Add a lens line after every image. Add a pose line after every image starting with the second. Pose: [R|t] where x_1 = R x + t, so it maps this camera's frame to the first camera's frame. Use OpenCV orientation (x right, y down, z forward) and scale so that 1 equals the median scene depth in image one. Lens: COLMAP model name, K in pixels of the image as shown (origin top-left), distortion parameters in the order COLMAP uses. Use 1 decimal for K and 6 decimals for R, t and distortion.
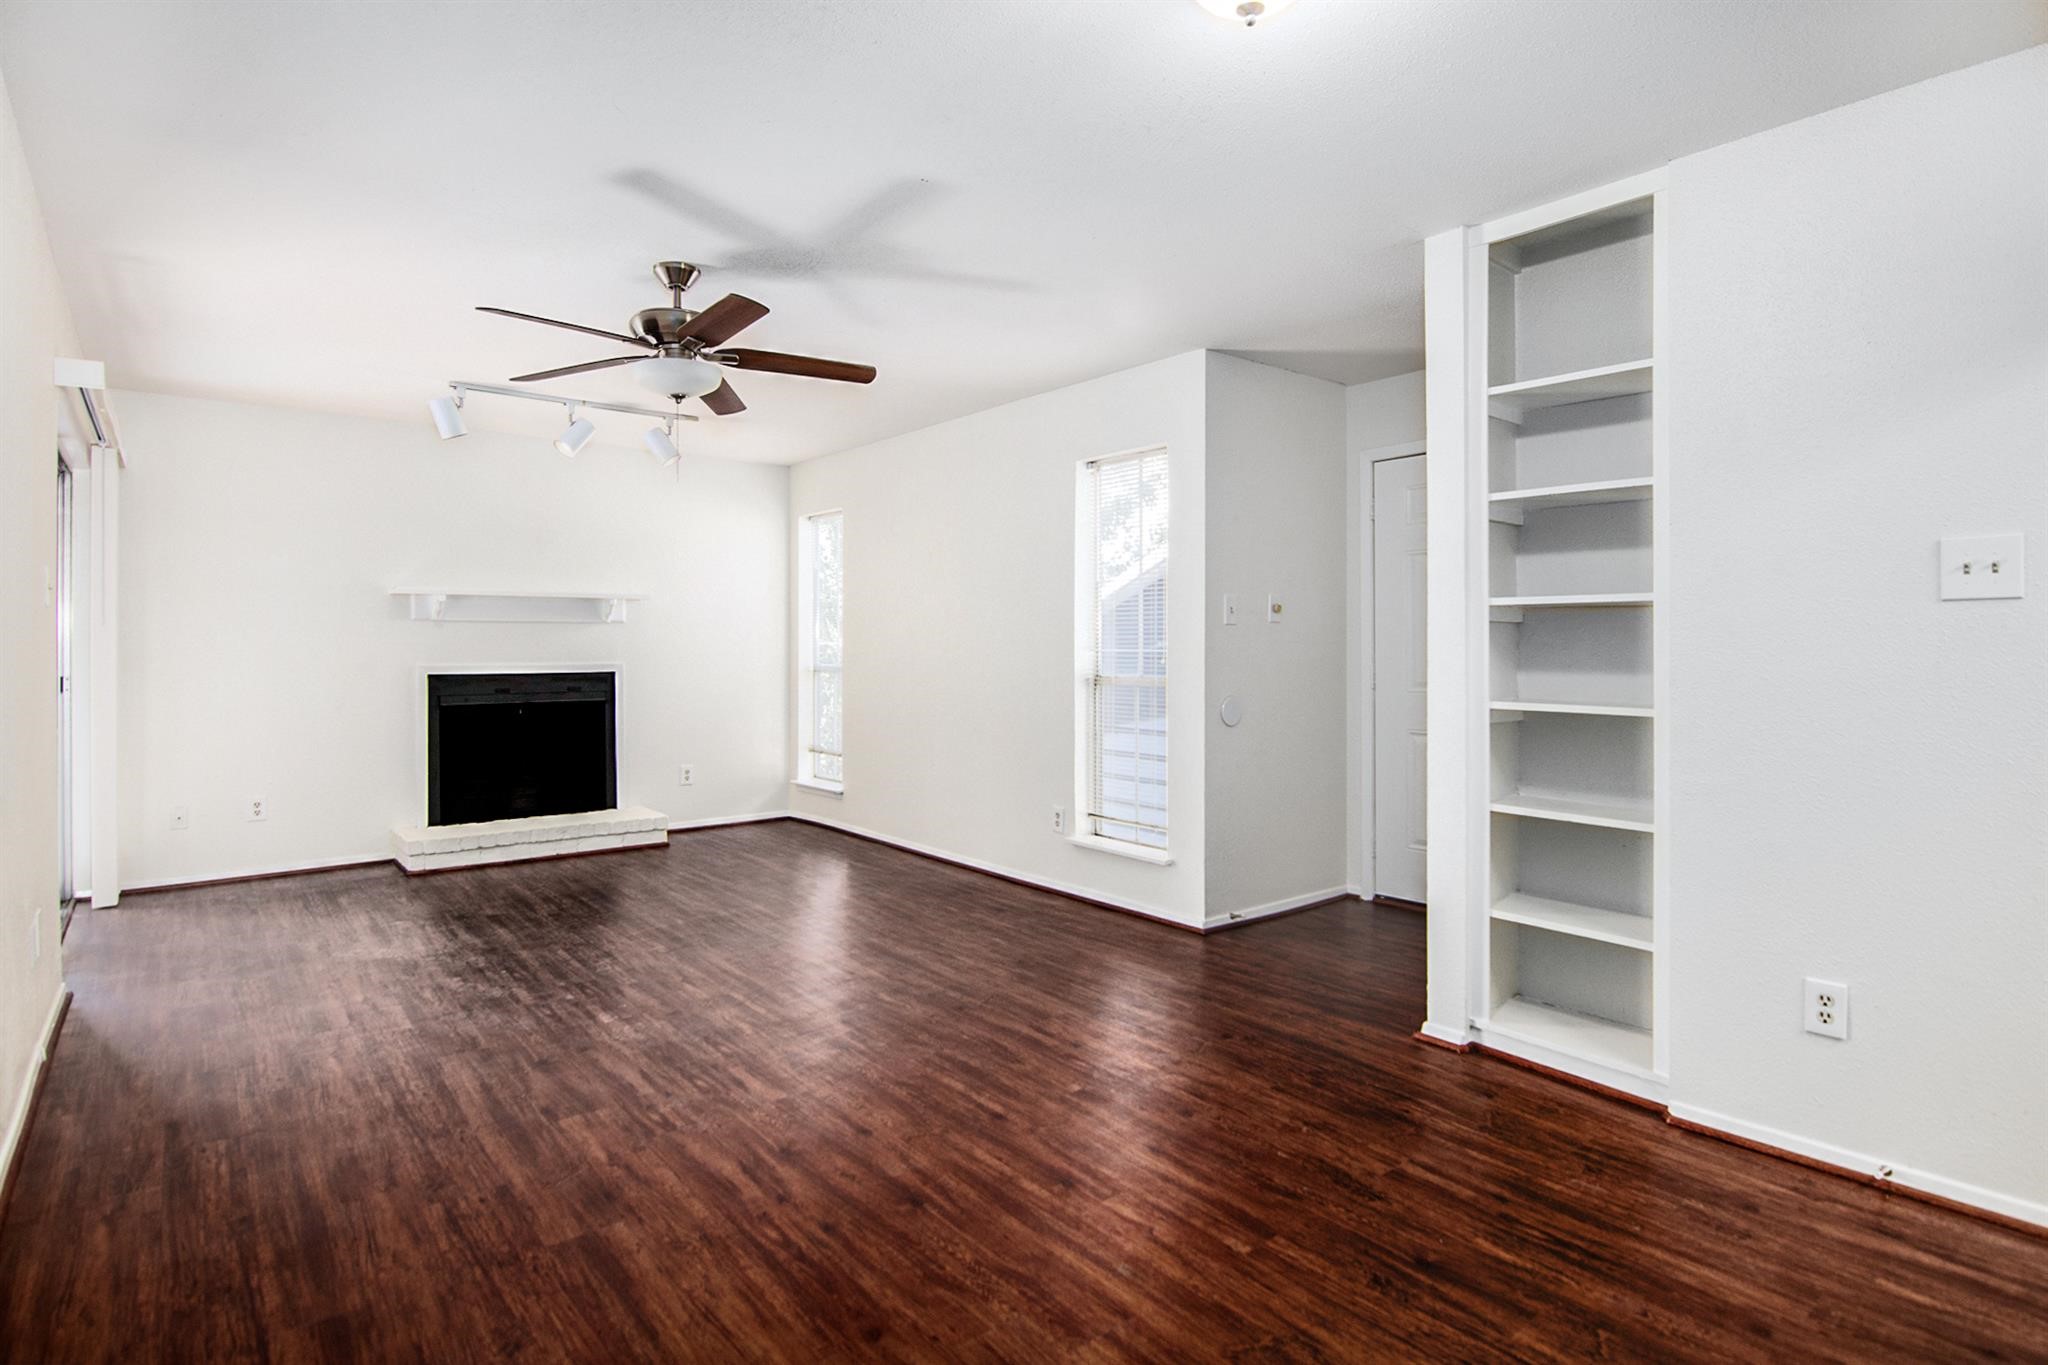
lens RADIAL K [[1055.6, 0, 1056.1], [0, 1055.6, 634.0], [0, 0, 1]] dist [-0.012232, -0.008607]
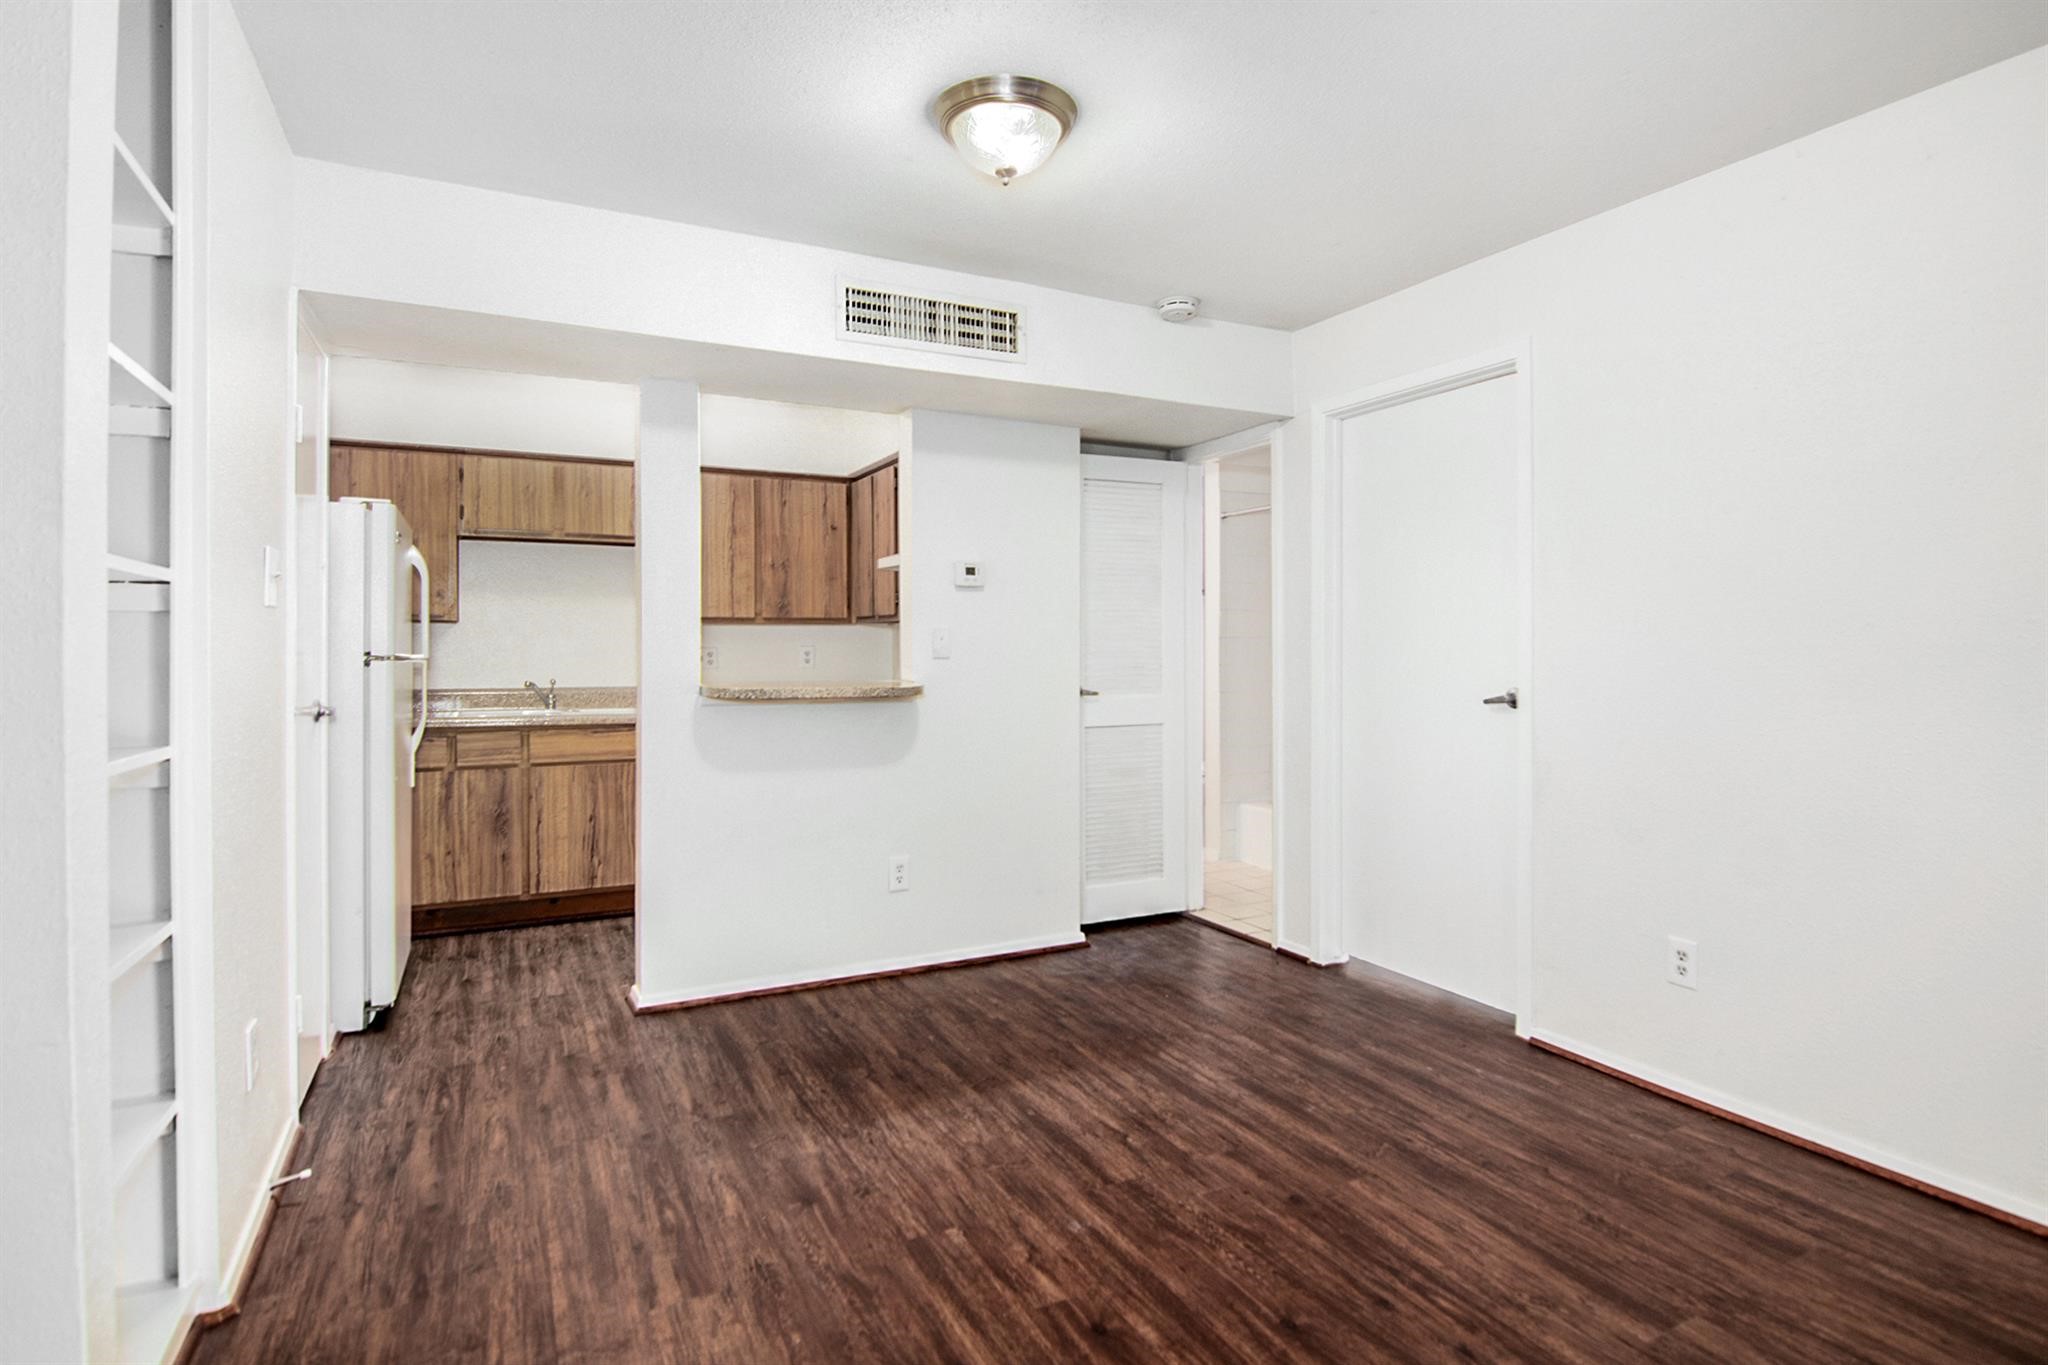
lens RADIAL K [[1055.6, 0, 1047.0], [0, 1055.6, 649.7], [0, 0, 1]] dist [-0.012232, -0.008607]
pose [[-0.975939, -0.001570, 0.218037, -0.107846], [-0.003836, 0.999943, -0.009968, 0.018647], [-0.218009, -0.010564, -0.975890, 1.580261]]
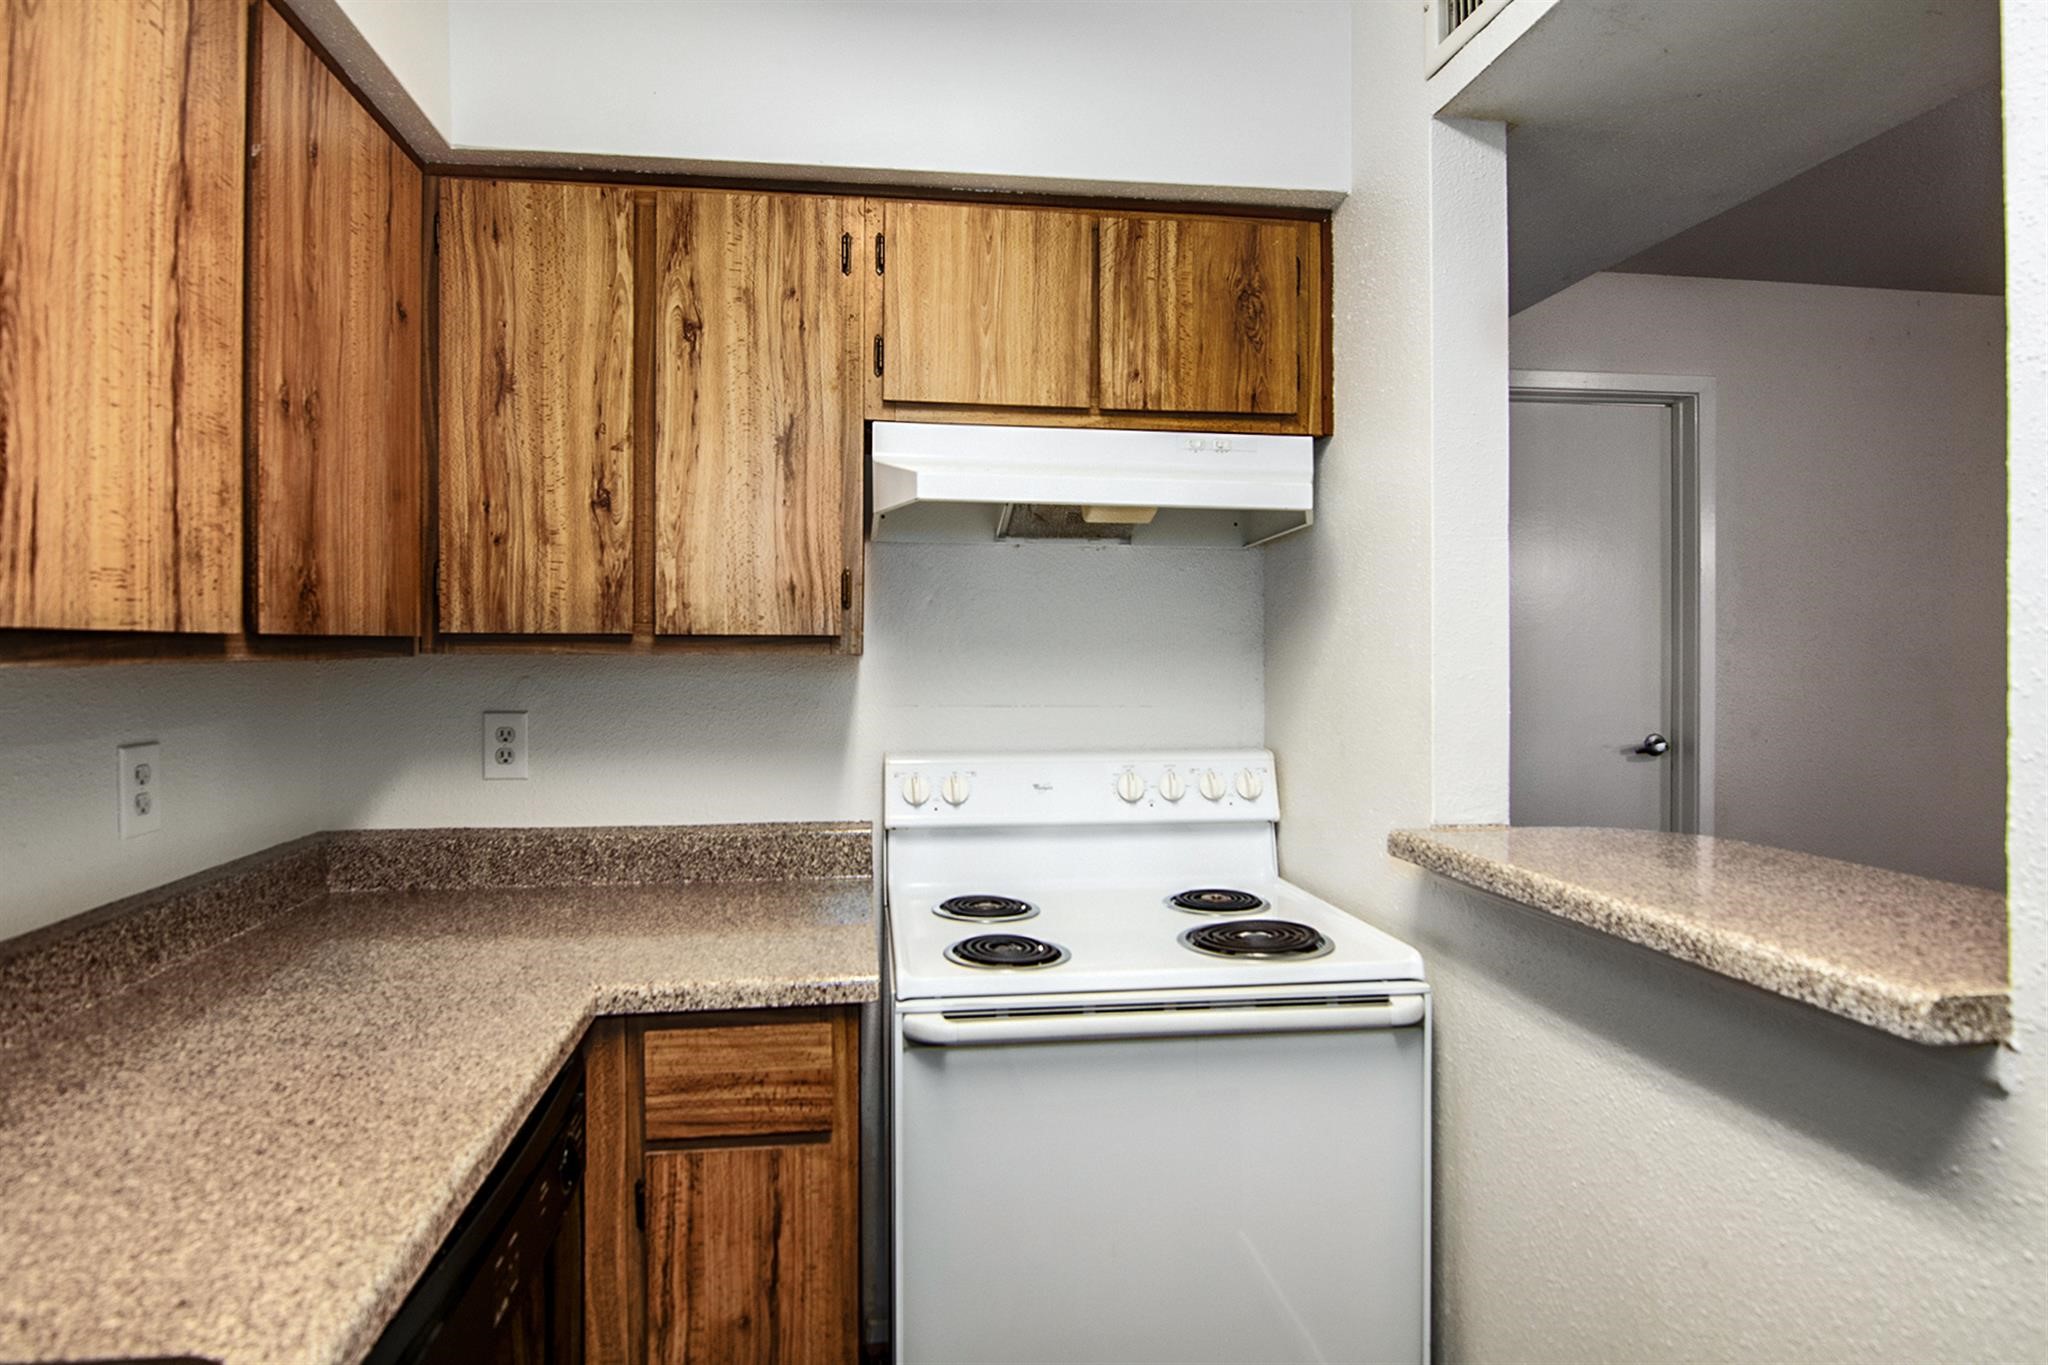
lens RADIAL K [[1055.6, 0, 969.5], [0, 1055.6, 656.1], [0, 0, 1]] dist [-0.012232, -0.008607]
pose [[-0.545287, 0.002459, -0.838246, 1.064262], [0.014544, 0.999873, -0.006528, -0.044822], [0.838123, -0.015752, -0.545254, 0.219266]]
